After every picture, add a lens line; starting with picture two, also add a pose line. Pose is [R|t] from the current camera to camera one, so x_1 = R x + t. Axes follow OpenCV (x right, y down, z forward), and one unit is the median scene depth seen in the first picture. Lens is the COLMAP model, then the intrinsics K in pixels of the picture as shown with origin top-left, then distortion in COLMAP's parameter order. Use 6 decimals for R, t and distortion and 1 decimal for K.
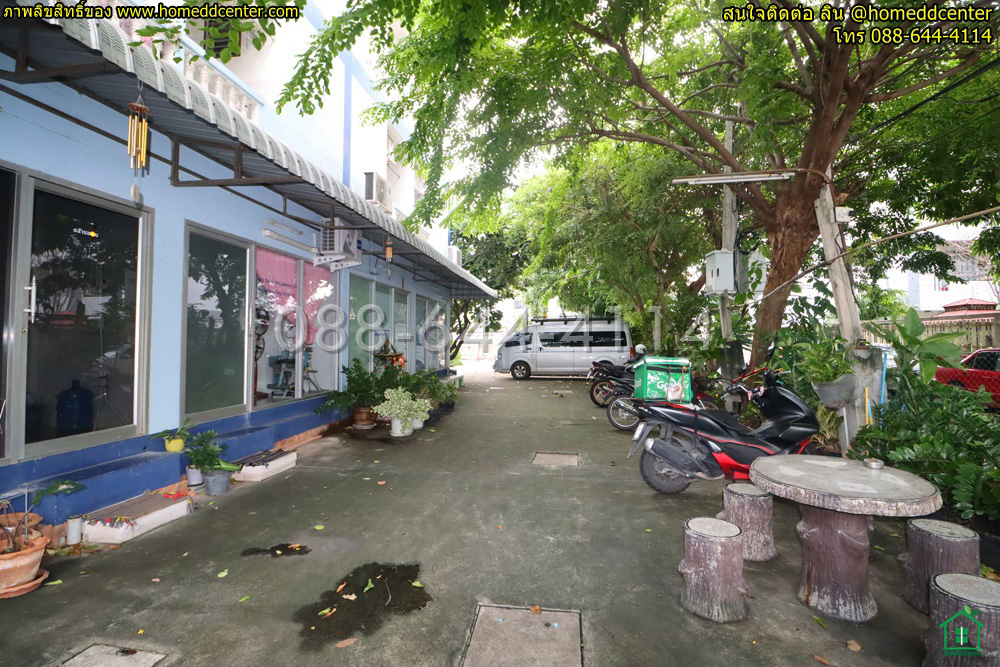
lens RADIAL K [[465.8, 0, 506.5], [0, 465.8, 327.5], [0, 0, 1]] dist [-0.007799, -0.009913]
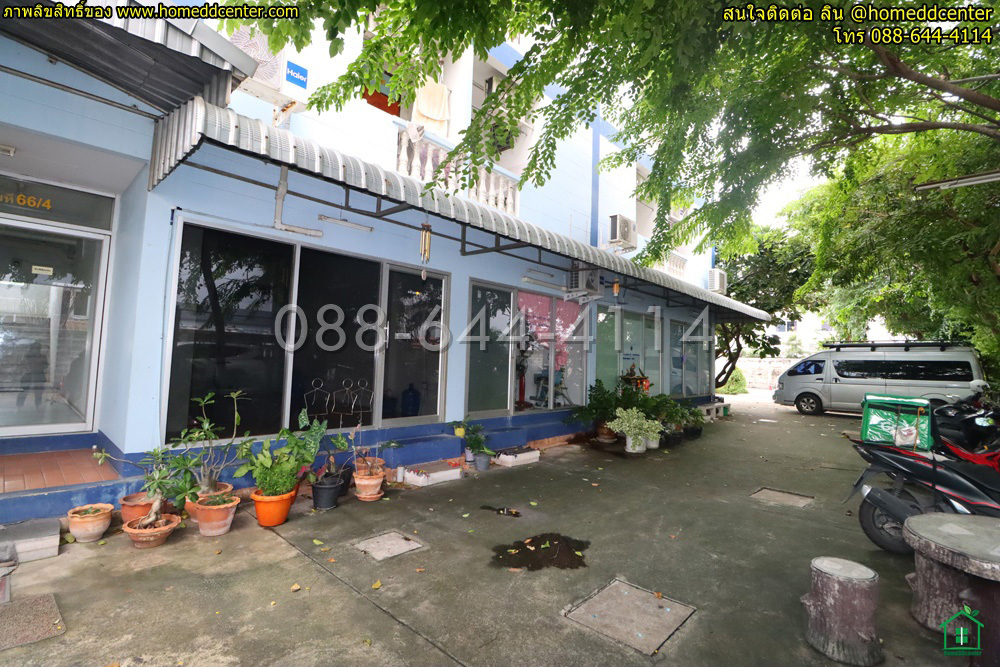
lens RADIAL K [[465.8, 0, 497.7], [0, 465.8, 330.2], [0, 0, 1]] dist [-0.007799, -0.009913]
pose [[0.811249, -0.009803, -0.584618, 0.241508], [-0.014355, 0.999224, -0.036674, -0.014803], [0.584524, 0.038144, 0.810479, -0.133613]]
